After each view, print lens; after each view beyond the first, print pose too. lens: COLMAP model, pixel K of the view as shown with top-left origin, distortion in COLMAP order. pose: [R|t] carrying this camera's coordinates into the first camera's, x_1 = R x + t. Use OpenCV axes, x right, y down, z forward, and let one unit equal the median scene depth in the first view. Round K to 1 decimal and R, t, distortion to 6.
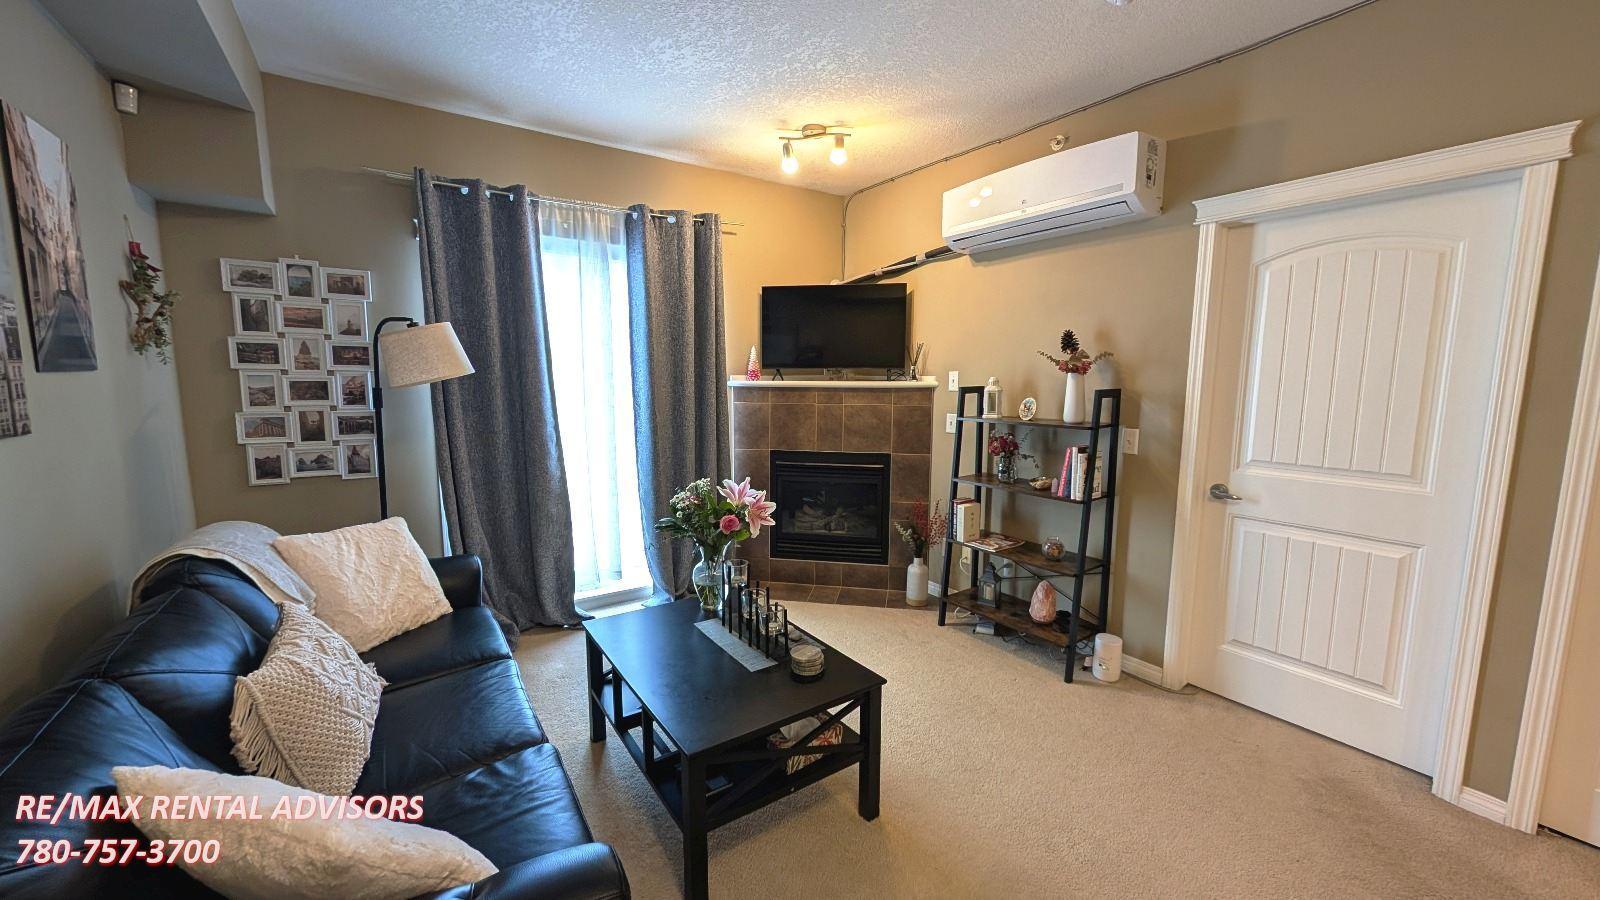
lens RADIAL K [[604.5, 0, 804.2], [0, 604.5, 449.4], [0, 0, 1]] dist [0.000238, 0.000211]
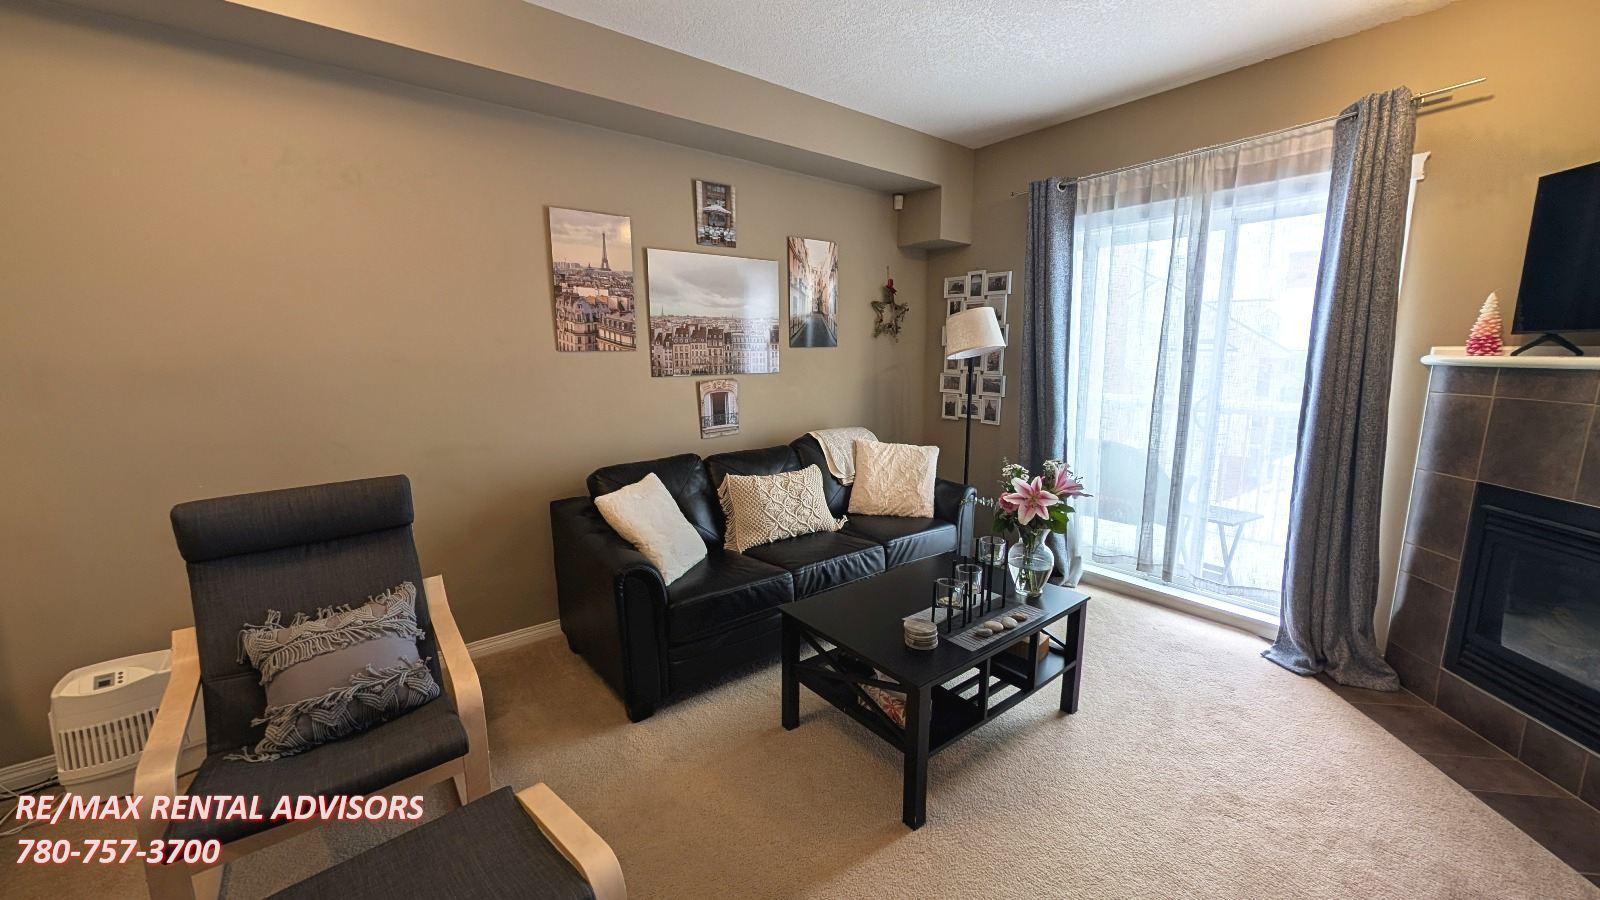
lens RADIAL K [[604.5, 0, 804.2], [0, 604.5, 449.4], [0, 0, 1]] dist [0.000238, 0.000211]
pose [[0.064927, 0.153605, -0.985997, 0.657448], [-0.122700, 0.981813, 0.144873, -0.046800], [0.990318, 0.111576, 0.082594, 0.500399]]
